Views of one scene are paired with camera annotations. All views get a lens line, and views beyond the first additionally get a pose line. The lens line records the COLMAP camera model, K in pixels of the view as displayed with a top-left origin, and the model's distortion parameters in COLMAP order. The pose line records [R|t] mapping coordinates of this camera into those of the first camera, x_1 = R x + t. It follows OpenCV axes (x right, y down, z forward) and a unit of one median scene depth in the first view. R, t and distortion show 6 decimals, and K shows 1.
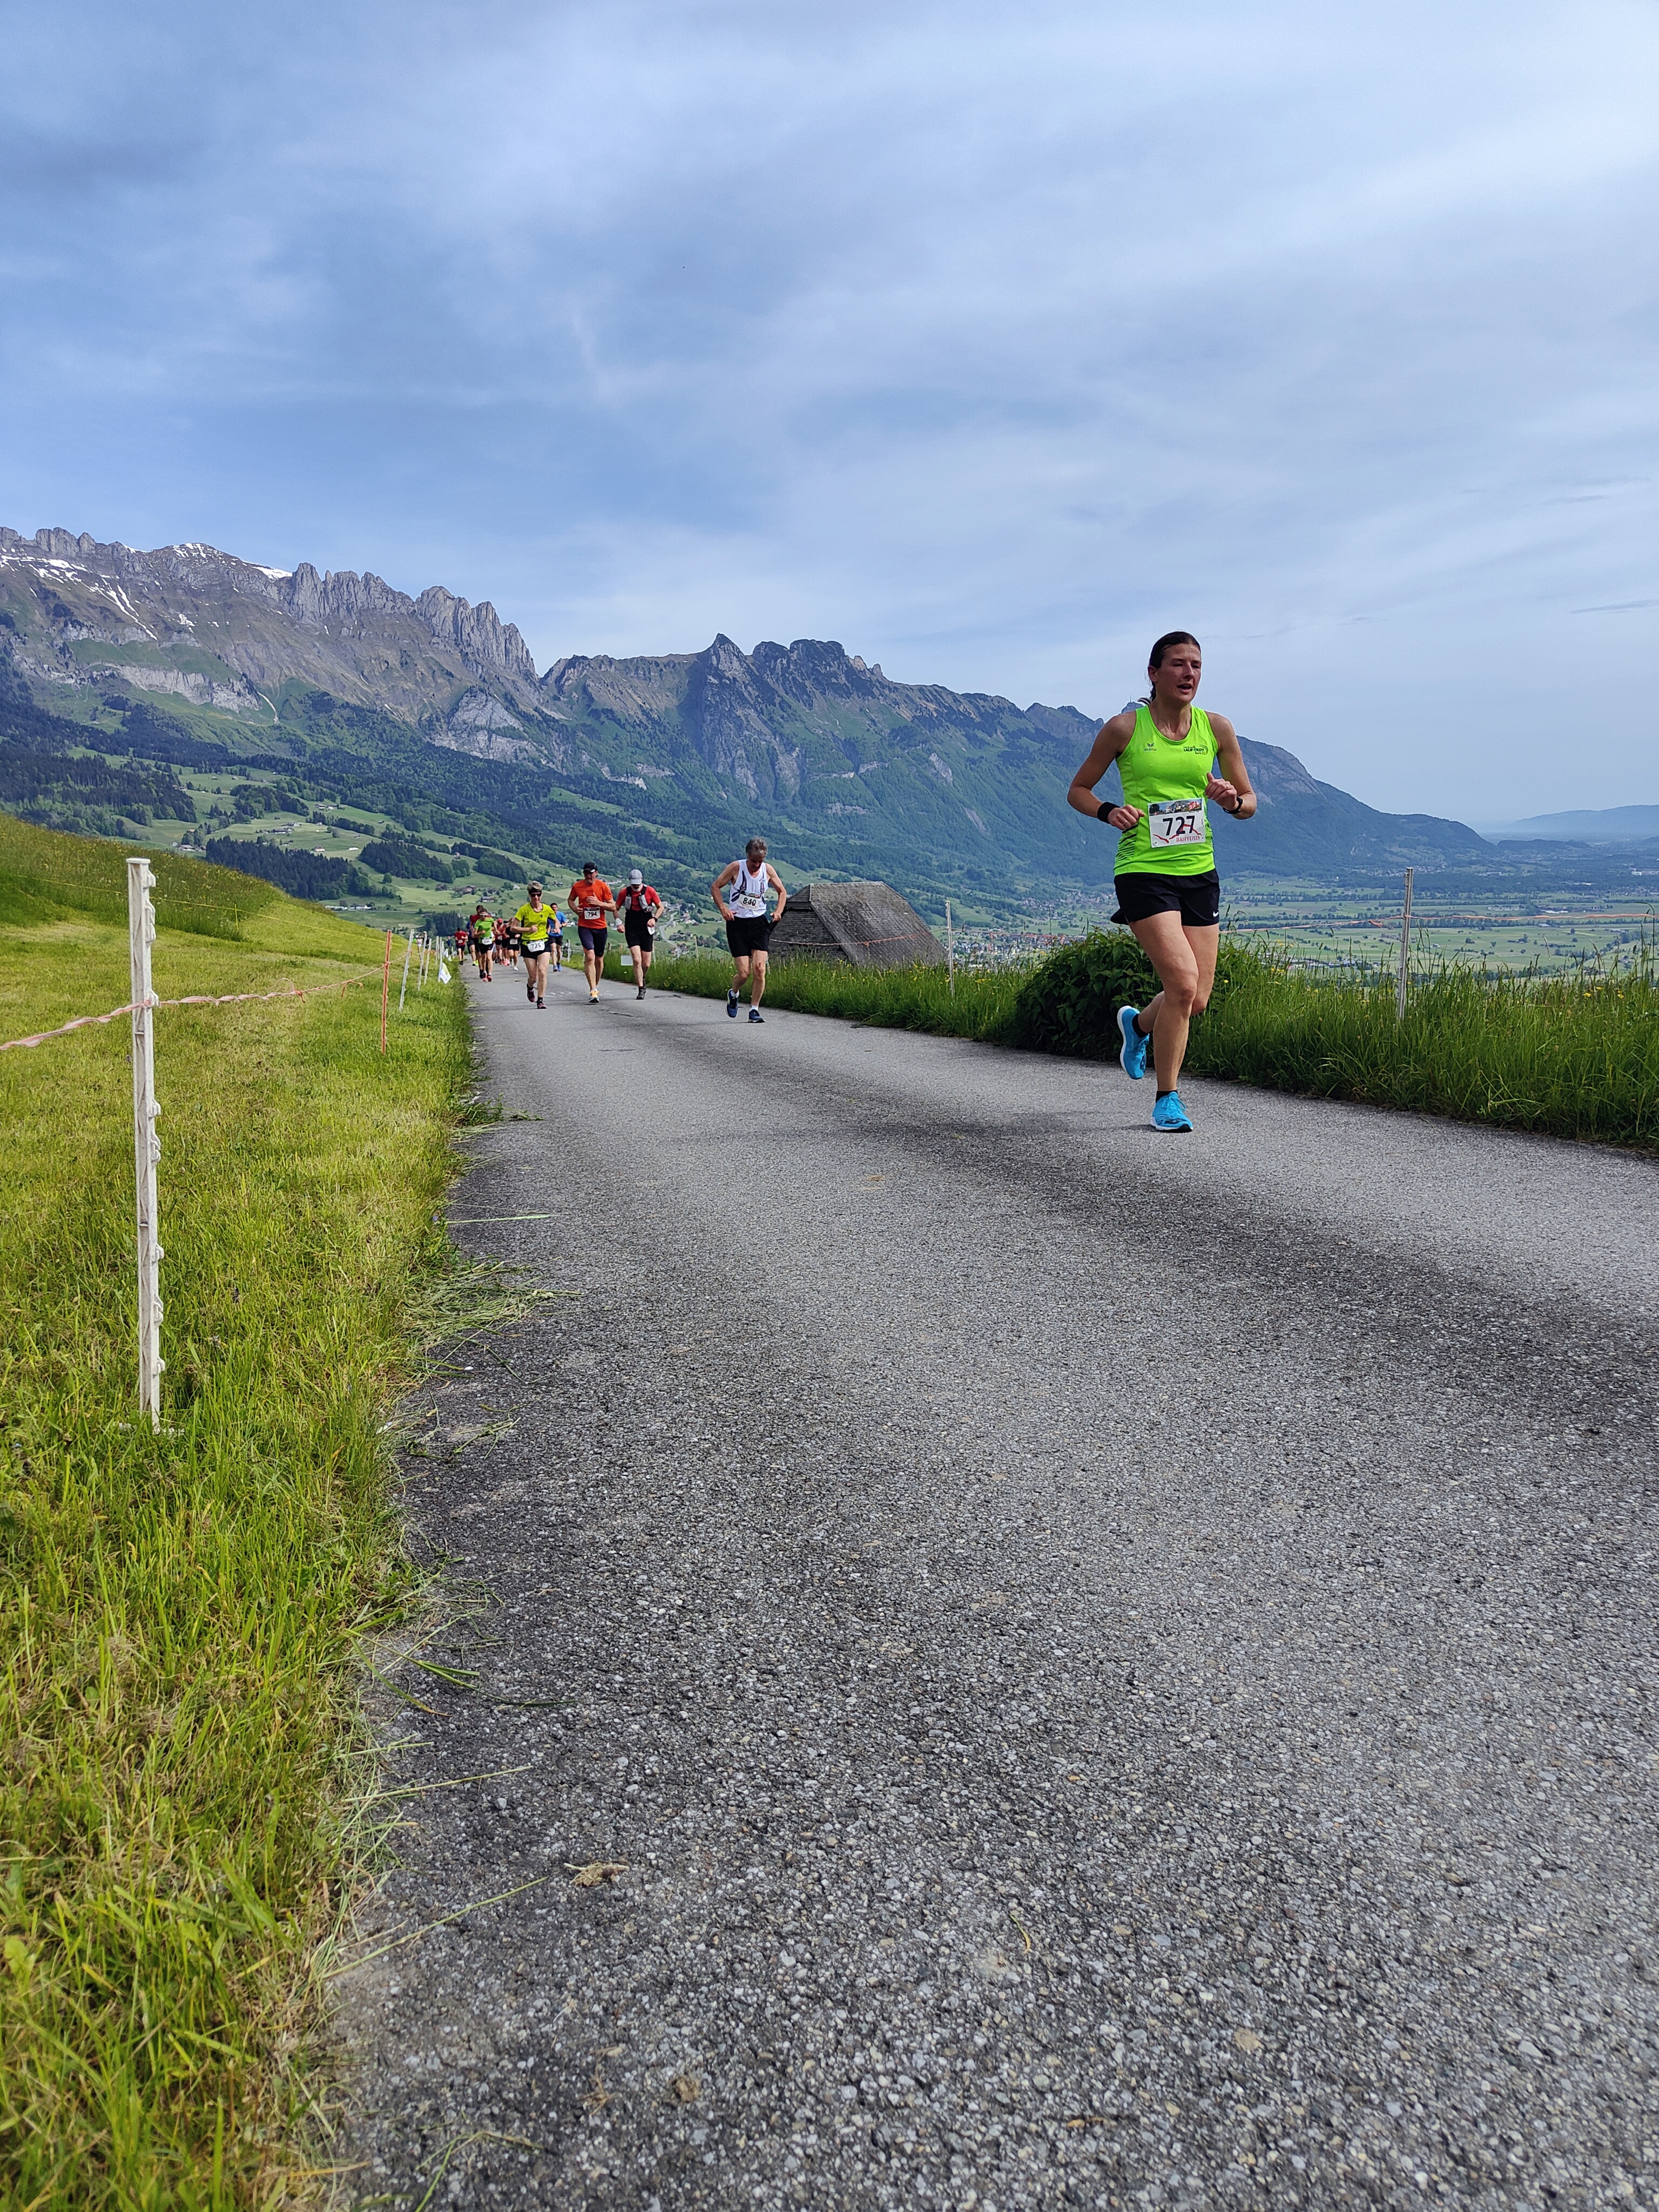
lens RADIAL K [[1526.0, 0, 825.2], [0, 1526.0, 1110.6], [0, 0, 1]] dist [-0.003684, 0.000279]
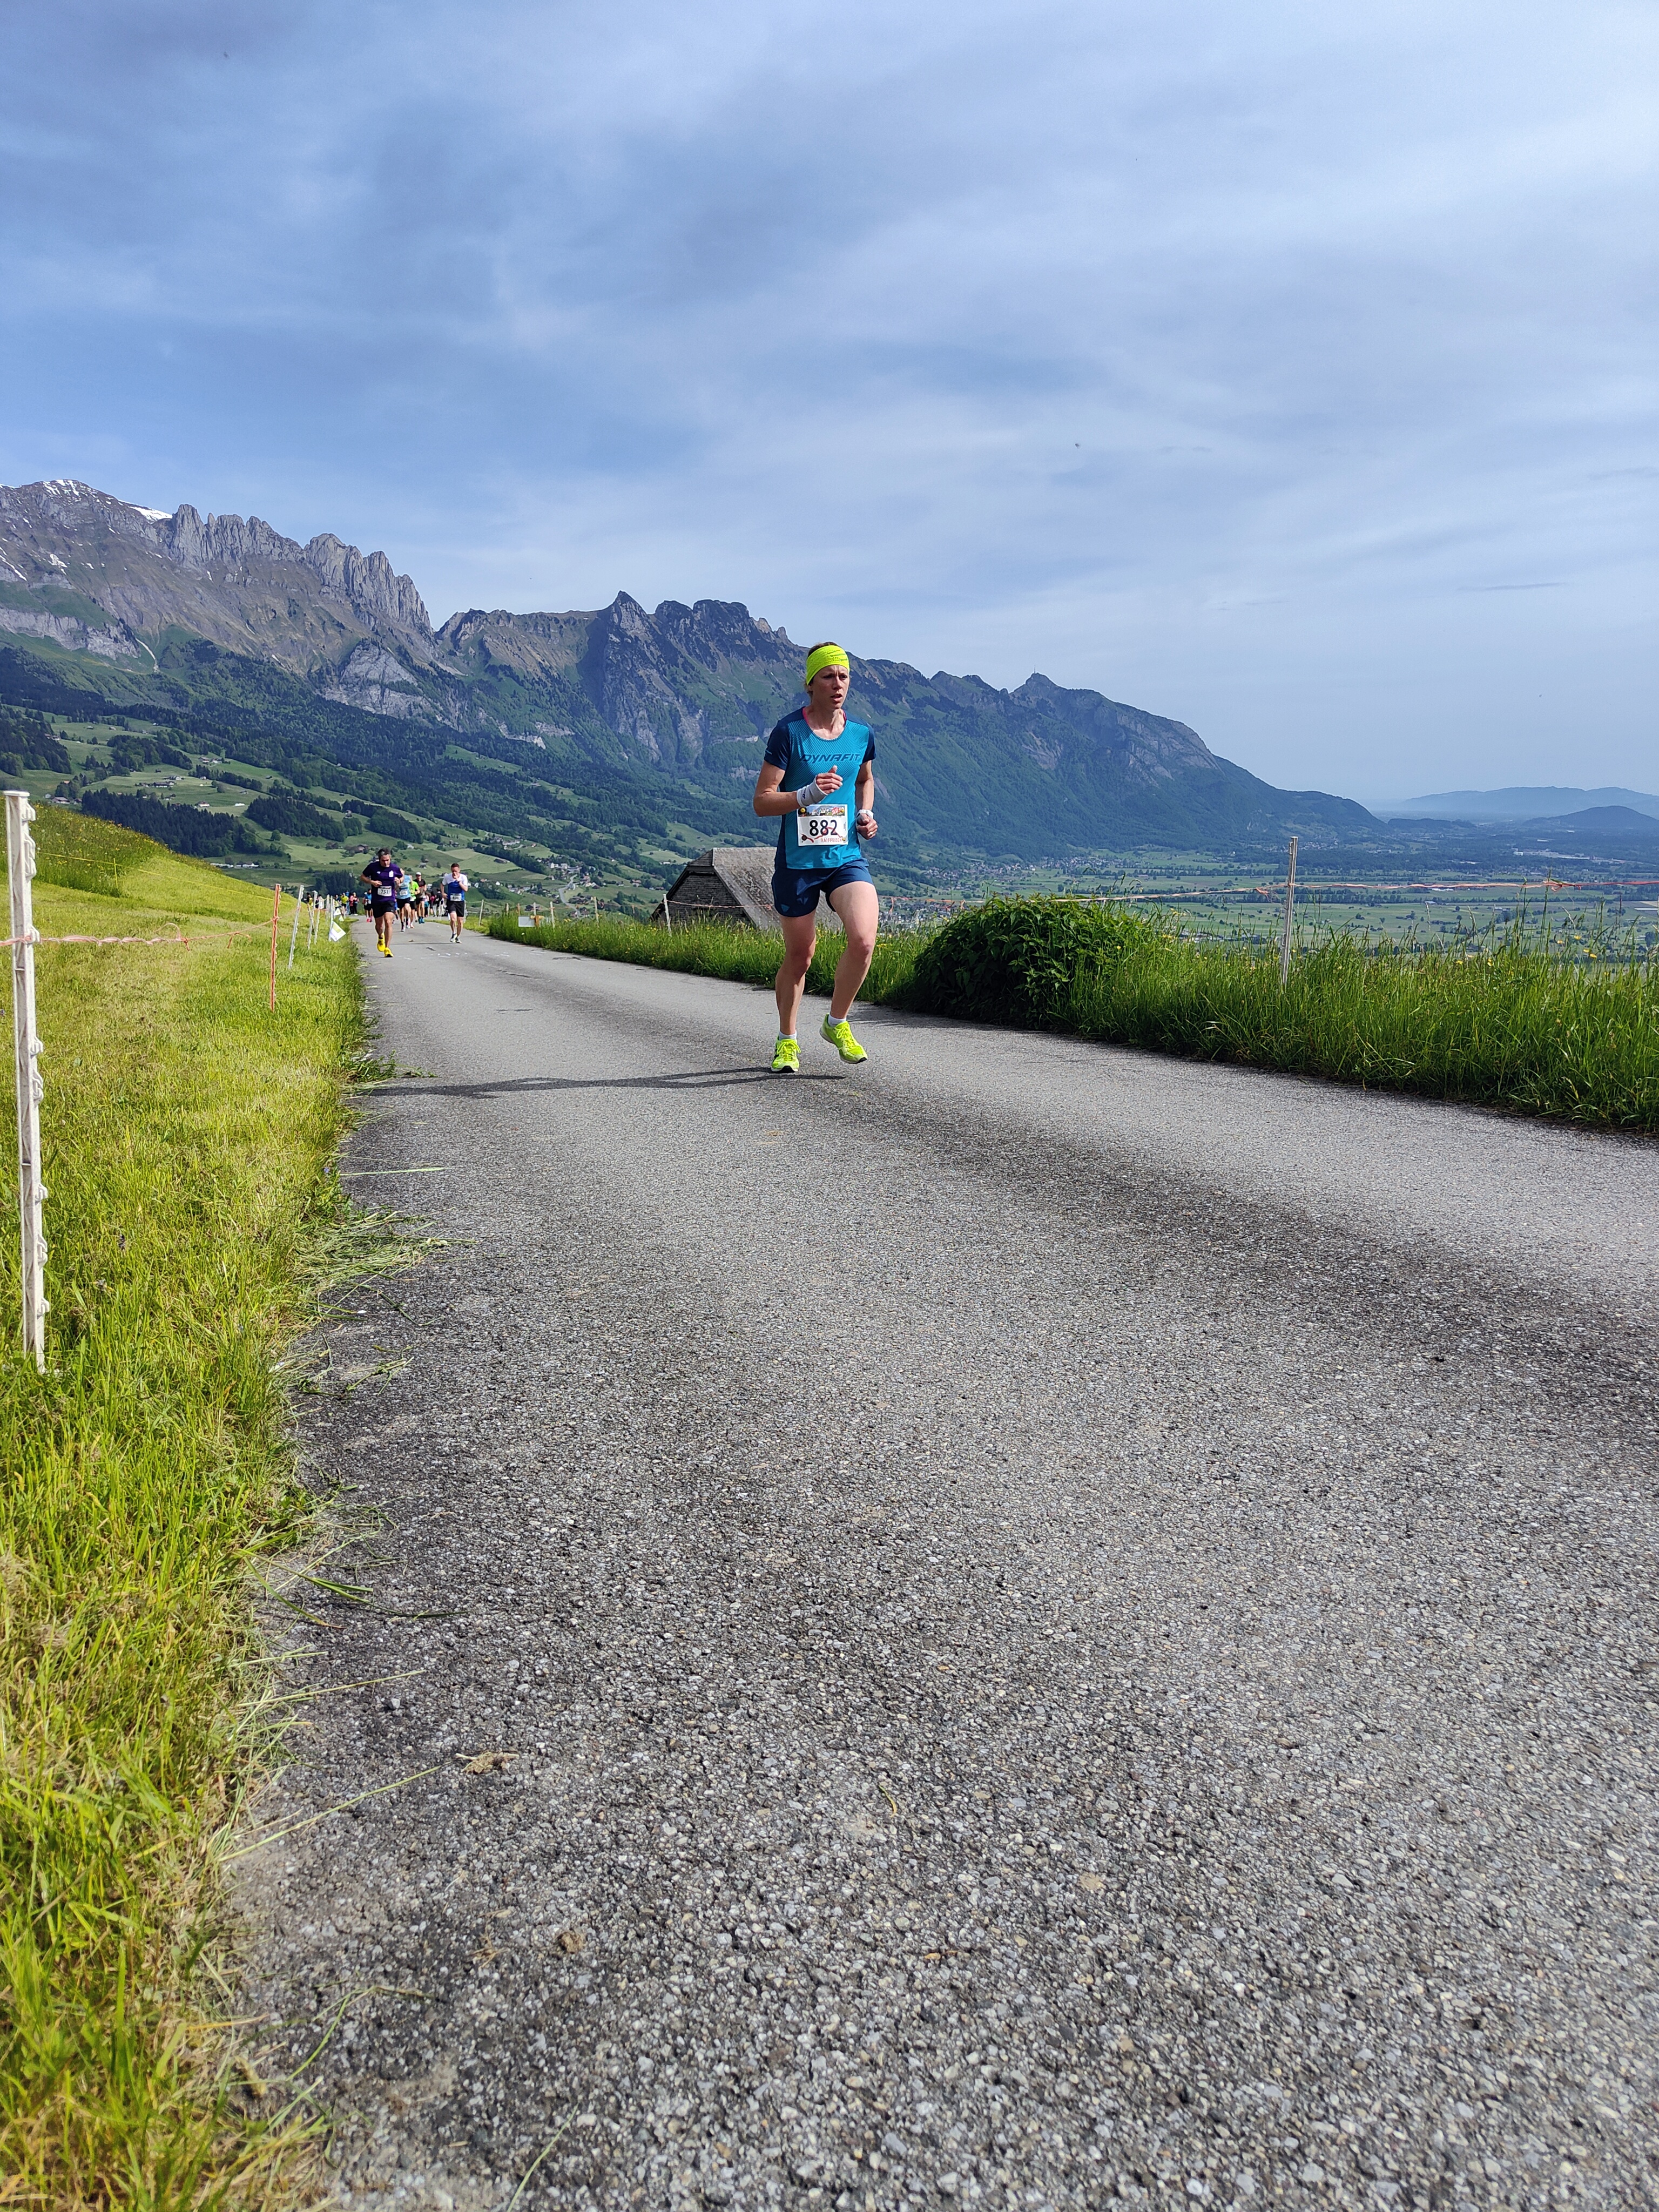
lens RADIAL K [[1527.9, 0, 840.9], [0, 1527.9, 1123.2], [0, 0, 1]] dist [-0.001264, 0.003051]
pose [[0.997218, 0.004702, 0.074398, 0.011629], [-0.006853, 0.999565, 0.028683, 0.029843], [-0.074231, -0.029113, 0.996816, -0.049473]]
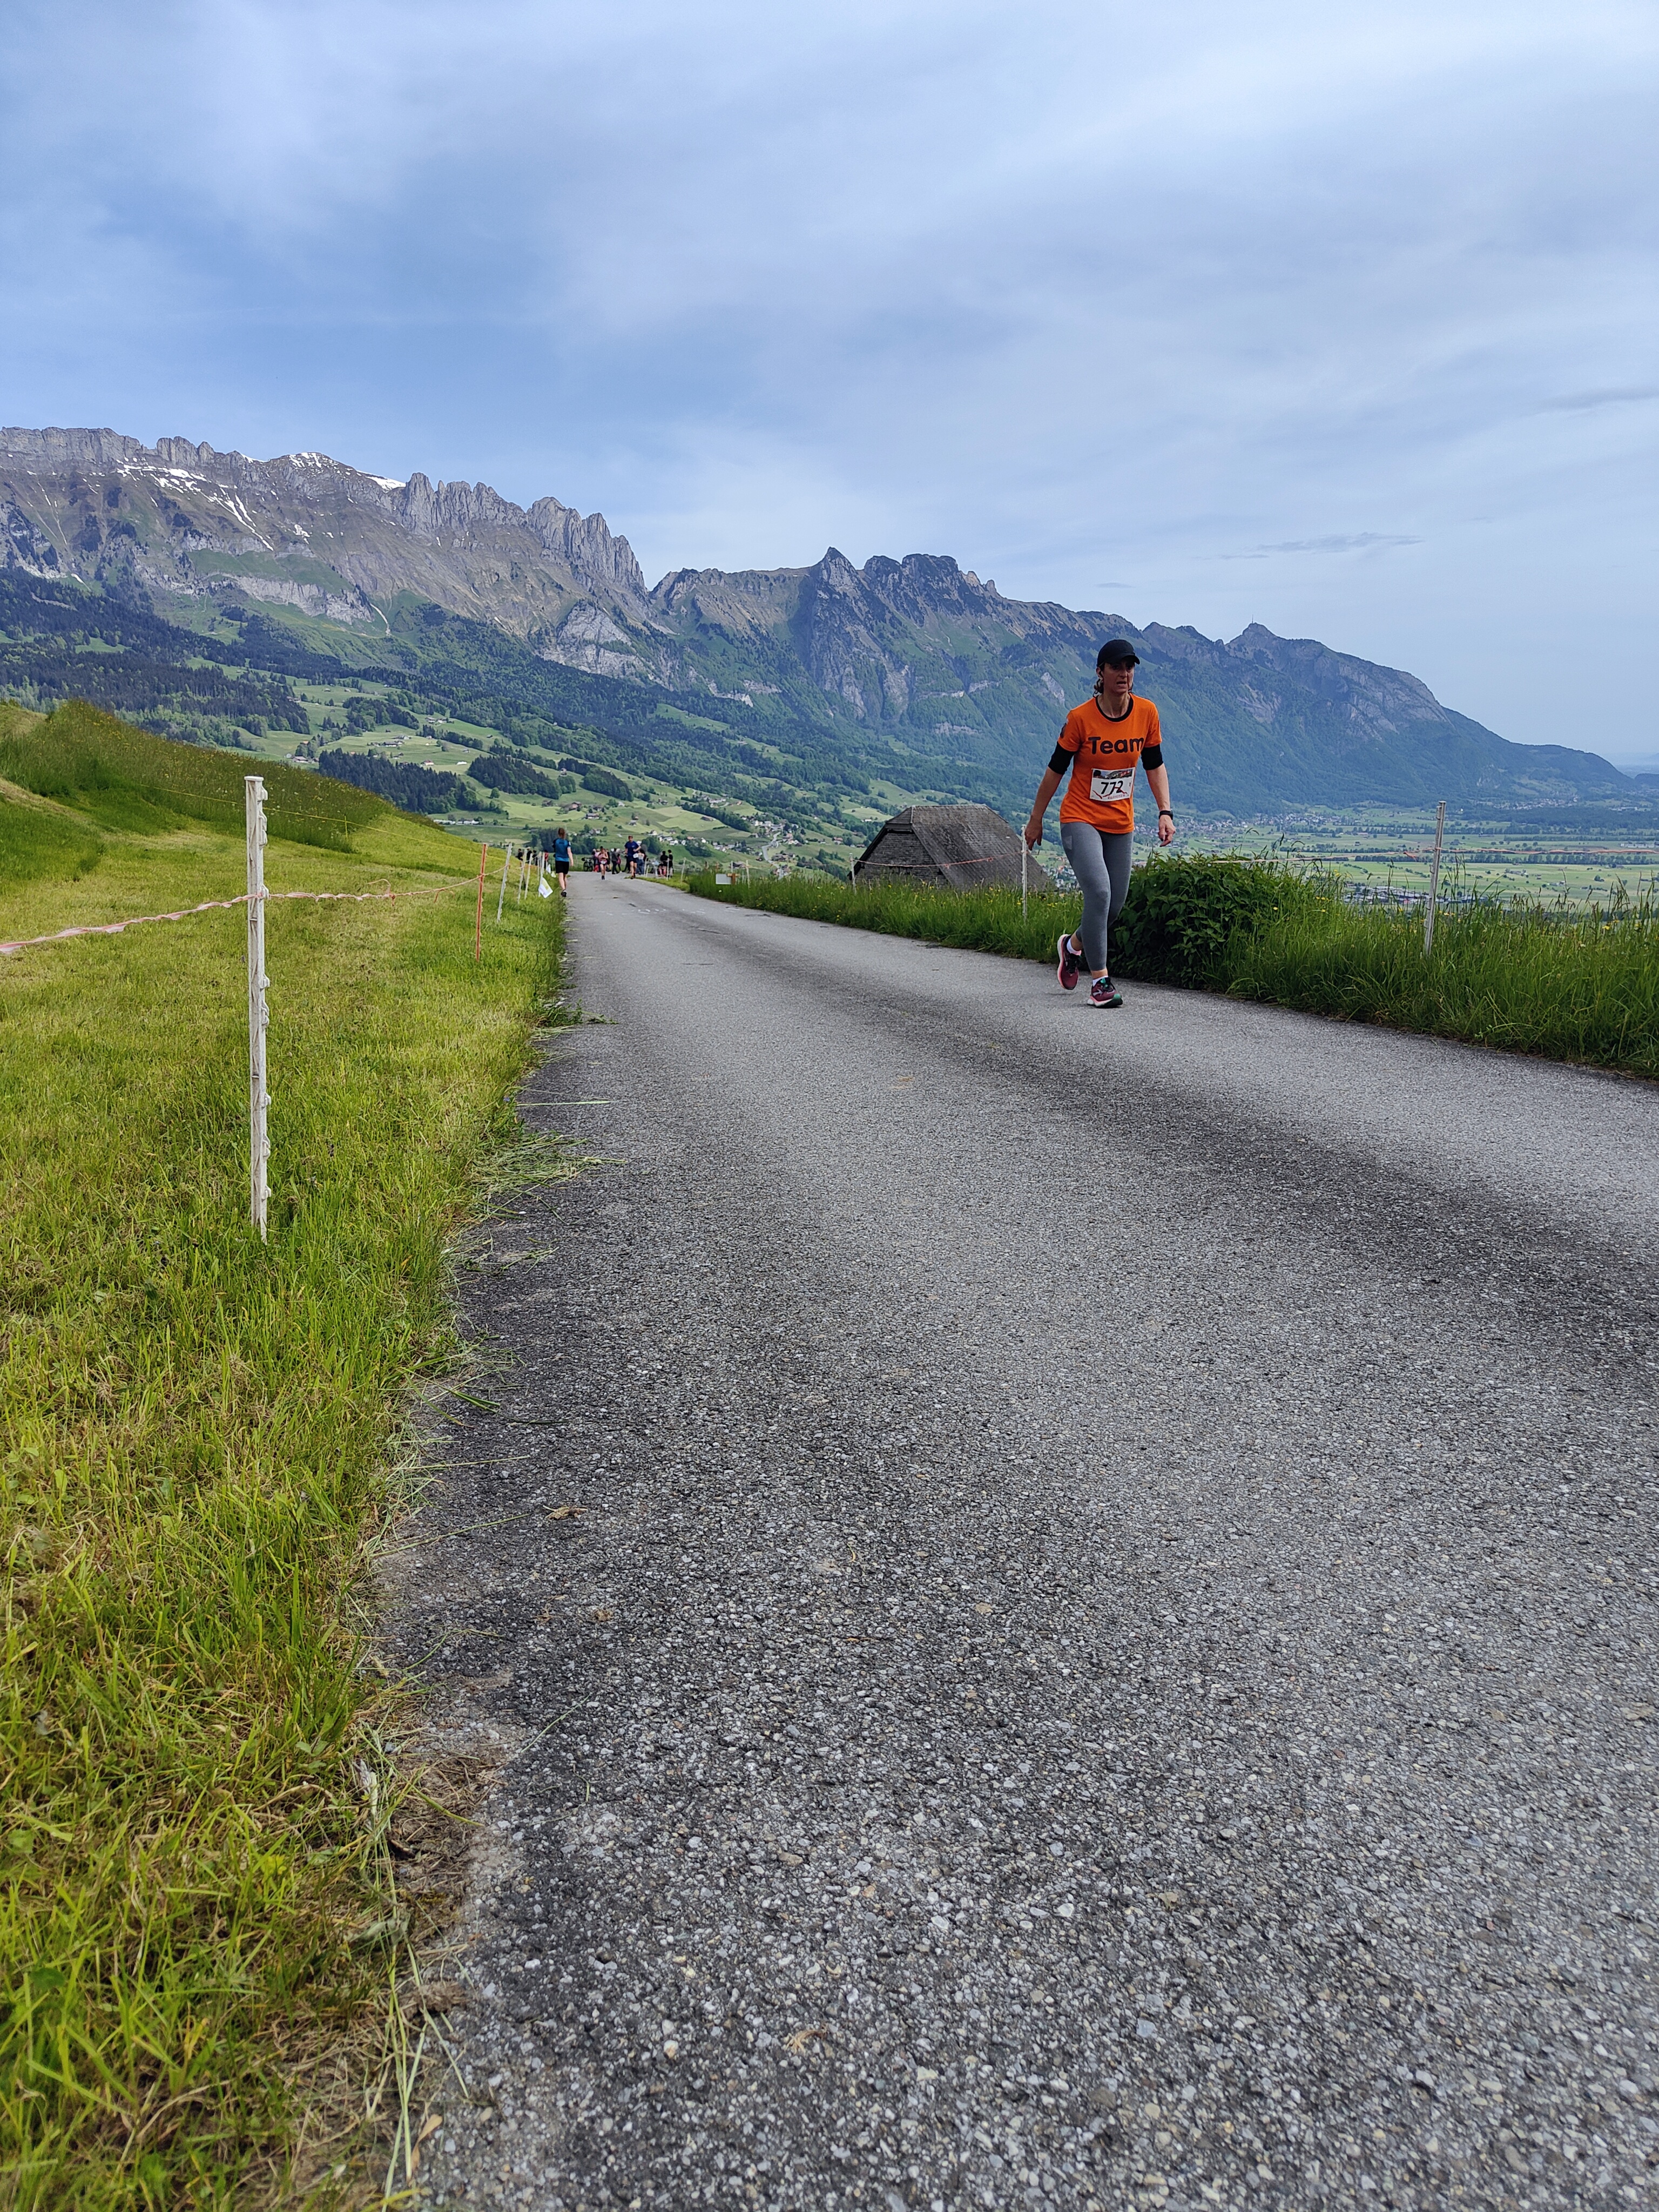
lens RADIAL K [[1525.3, 0, 824.7], [0, 1525.3, 1120.9], [0, 0, 1]] dist [0.002277, -0.000543]
pose [[0.997515, 0.031536, -0.063001, 0.164042], [-0.027944, 0.997977, 0.057102, 0.050245], [0.064675, -0.055199, 0.996379, -0.364128]]
